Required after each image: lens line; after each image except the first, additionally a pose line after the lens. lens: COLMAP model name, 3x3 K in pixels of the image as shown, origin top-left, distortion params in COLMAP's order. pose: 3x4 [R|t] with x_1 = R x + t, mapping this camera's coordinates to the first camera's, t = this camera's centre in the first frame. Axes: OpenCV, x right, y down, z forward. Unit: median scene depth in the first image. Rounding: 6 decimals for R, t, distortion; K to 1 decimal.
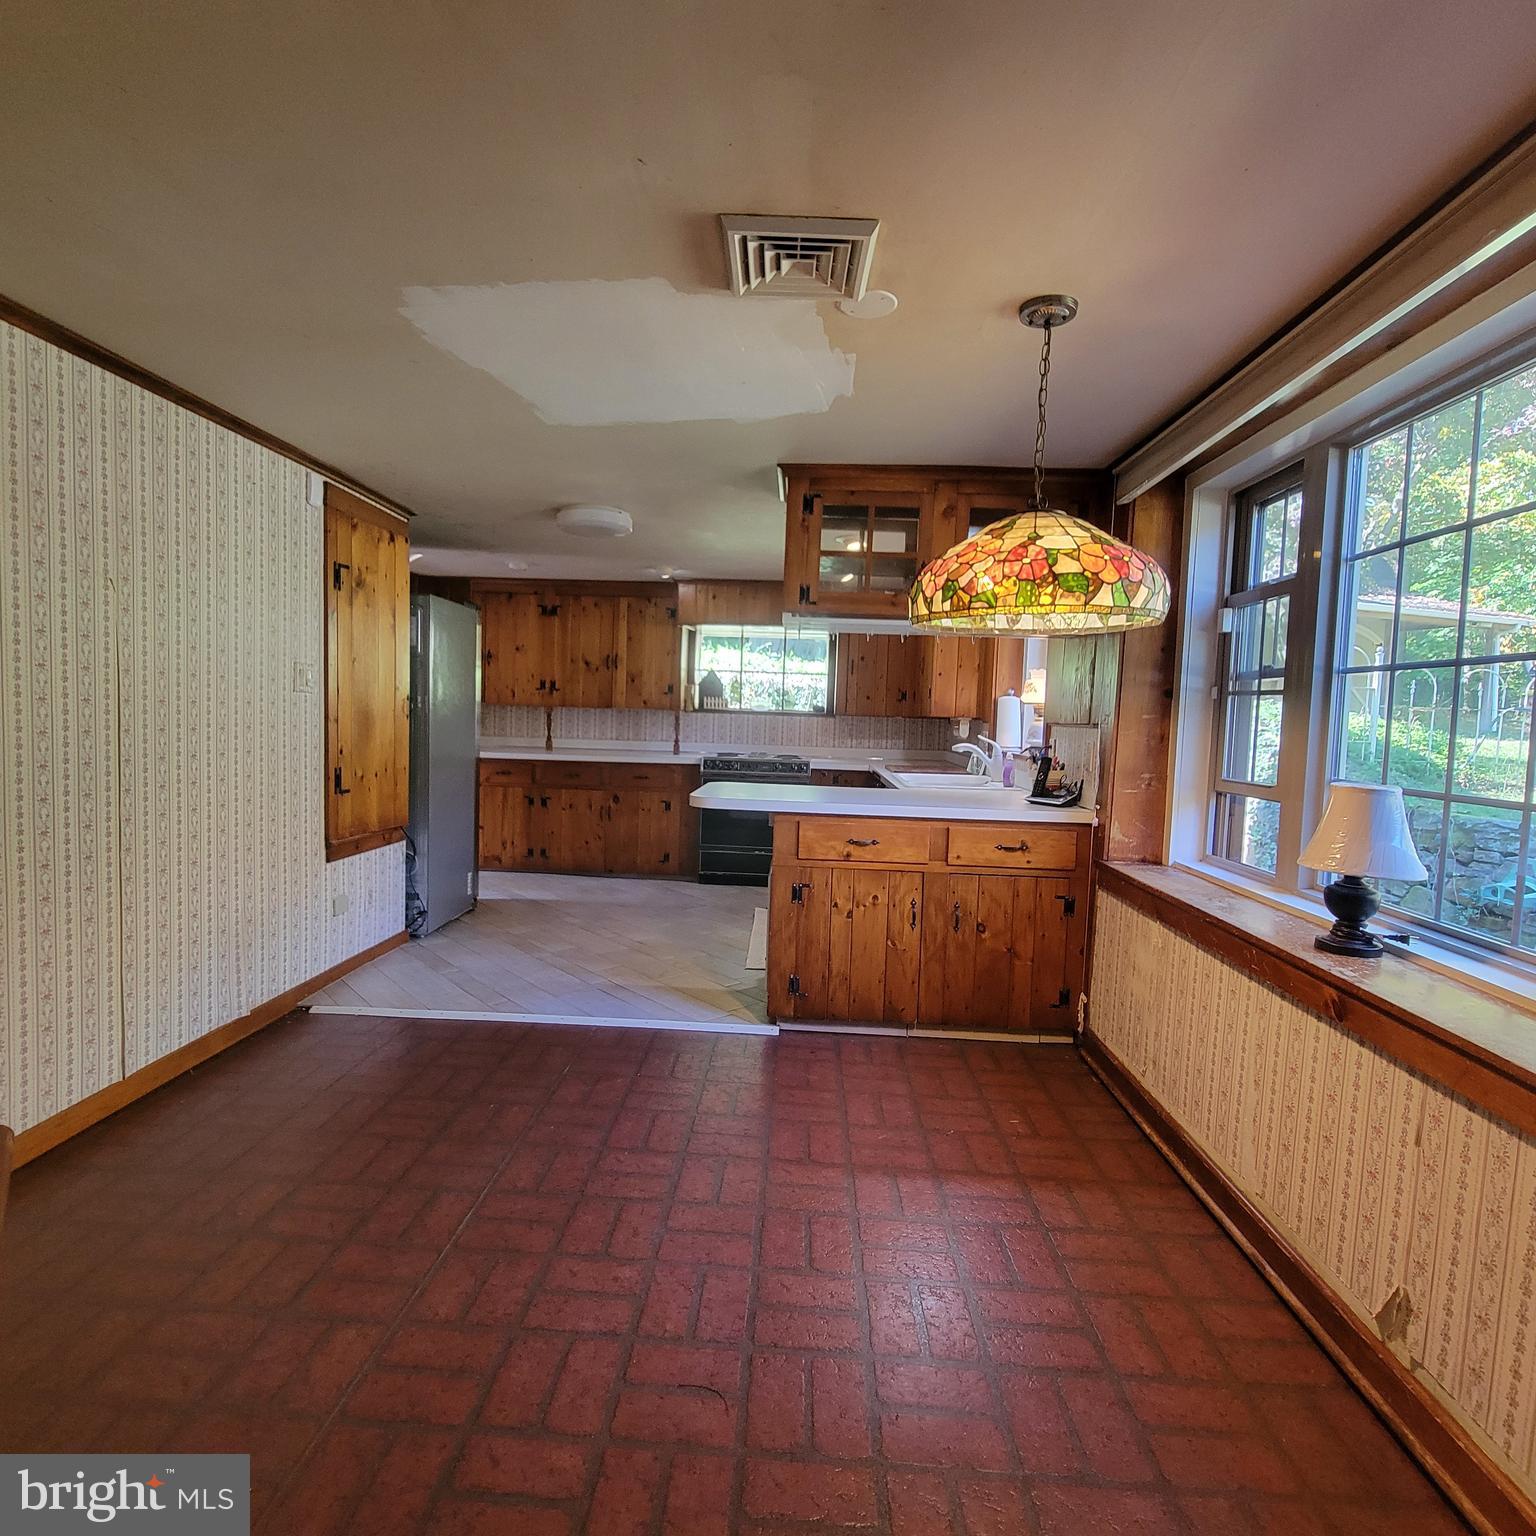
lens RADIAL K [[837.0, 0, 760.8], [0, 837.0, 765.7], [0, 0, 1]] dist [0.000677, -0.001164]
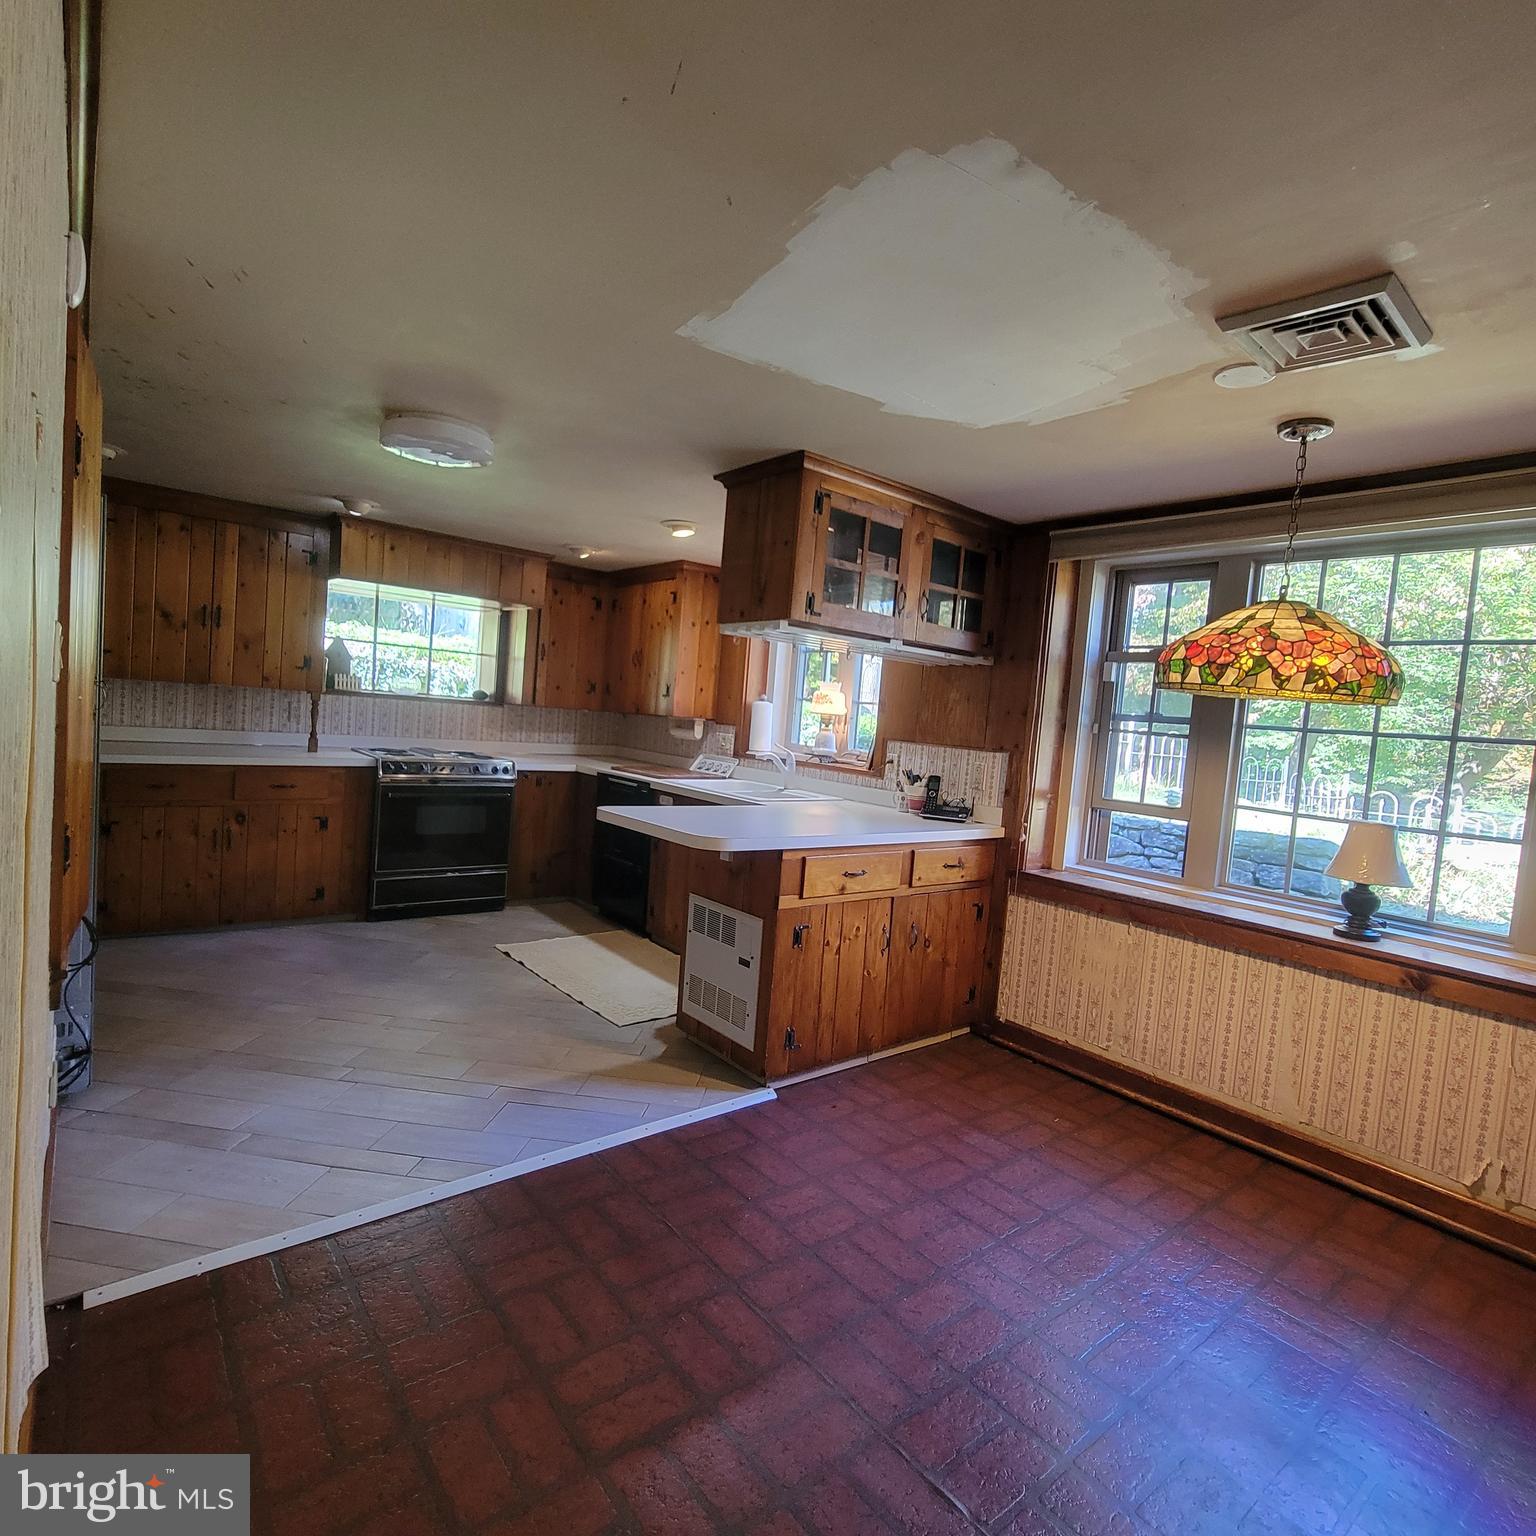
lens RADIAL K [[837.0, 0, 760.8], [0, 837.0, 765.7], [0, 0, 1]] dist [0.000677, -0.001164]
pose [[0.746396, -0.014448, 0.665346, -0.577952], [-0.012455, 0.999286, 0.035671, -0.062259], [-0.665386, -0.034912, 0.745683, 0.360295]]
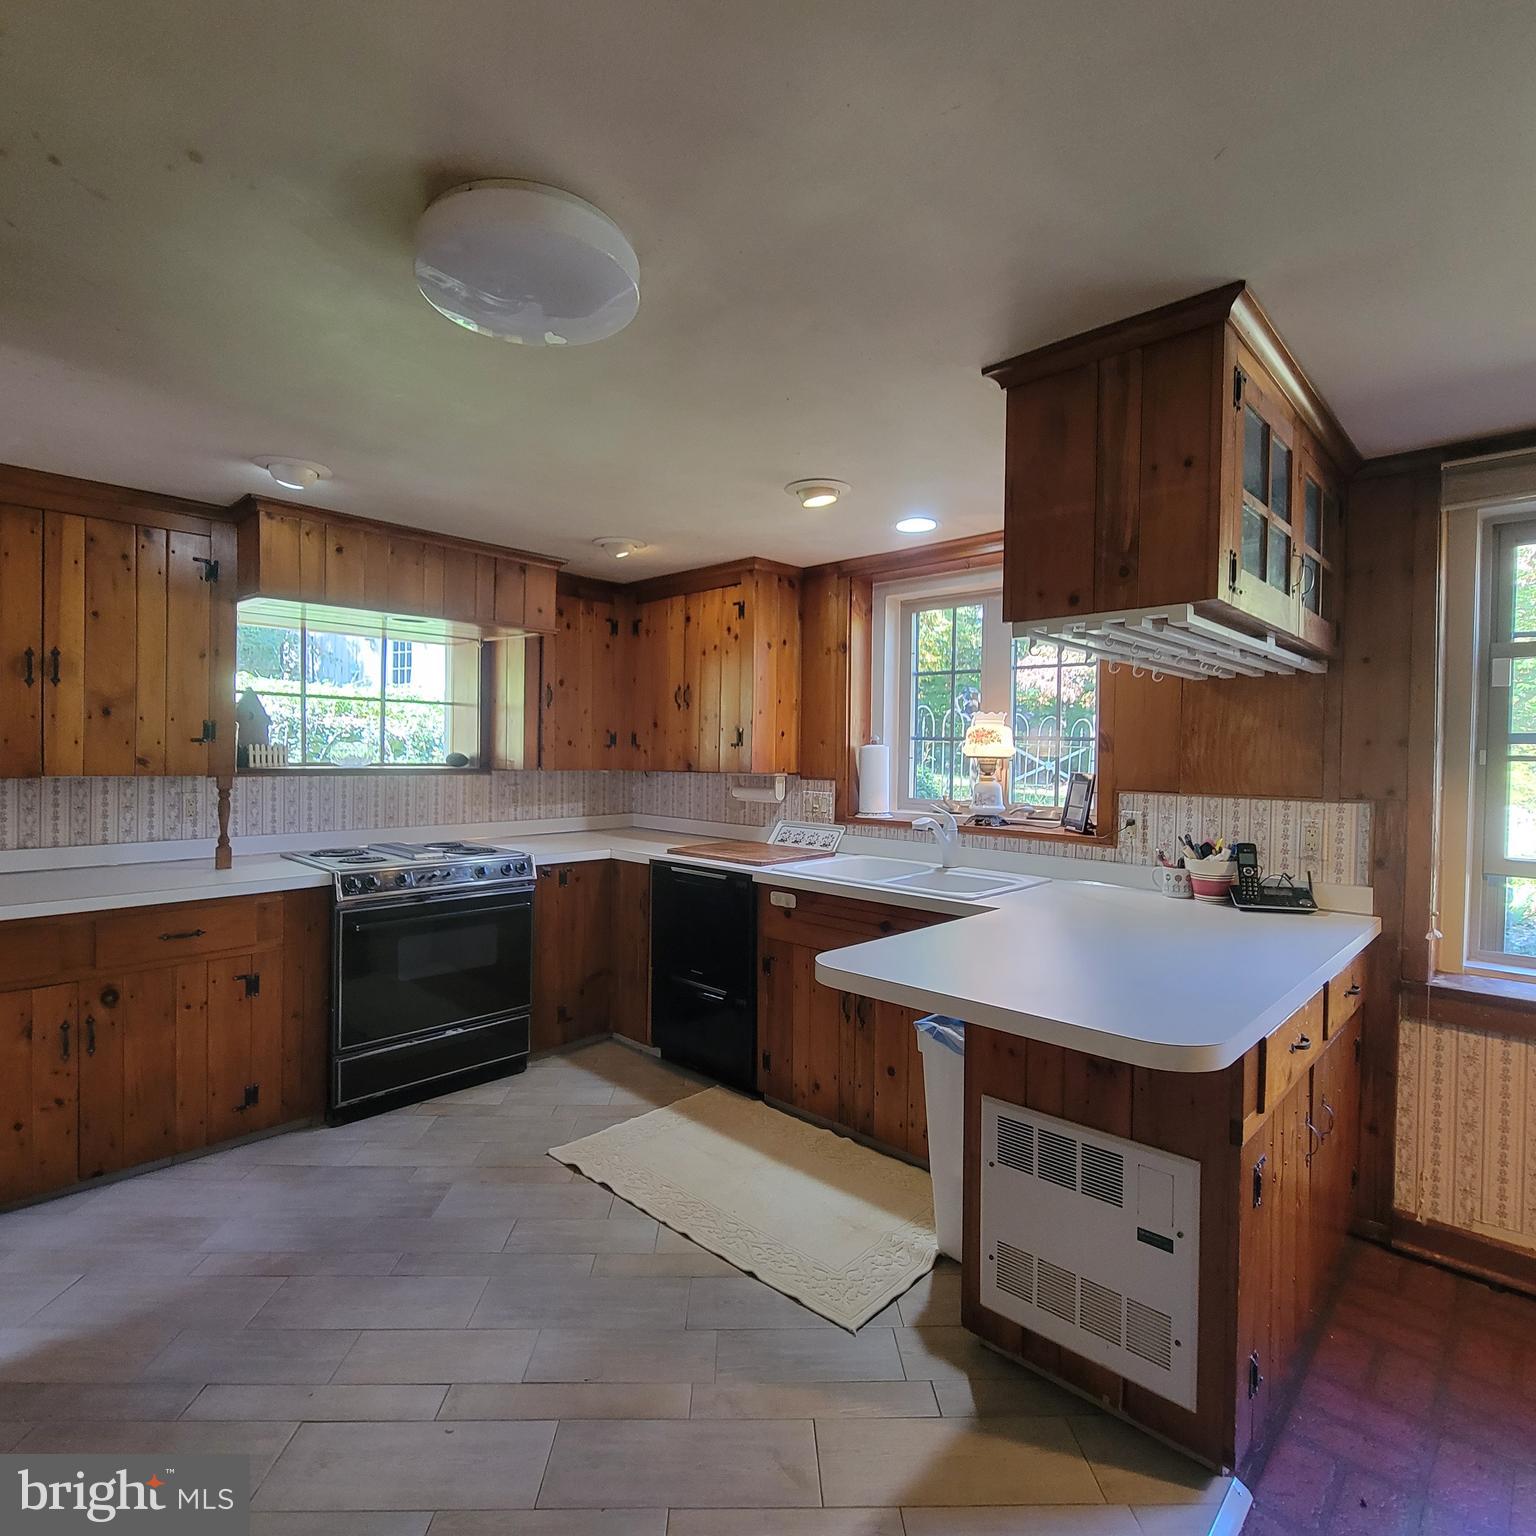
lens RADIAL K [[837.0, 0, 760.8], [0, 837.0, 765.7], [0, 0, 1]] dist [0.000677, -0.001164]
pose [[0.656935, -0.036516, 0.753062, -0.498880], [0.055547, 0.998456, -0.000041, -0.105528], [-0.751898, 0.041857, 0.657949, 0.882125]]
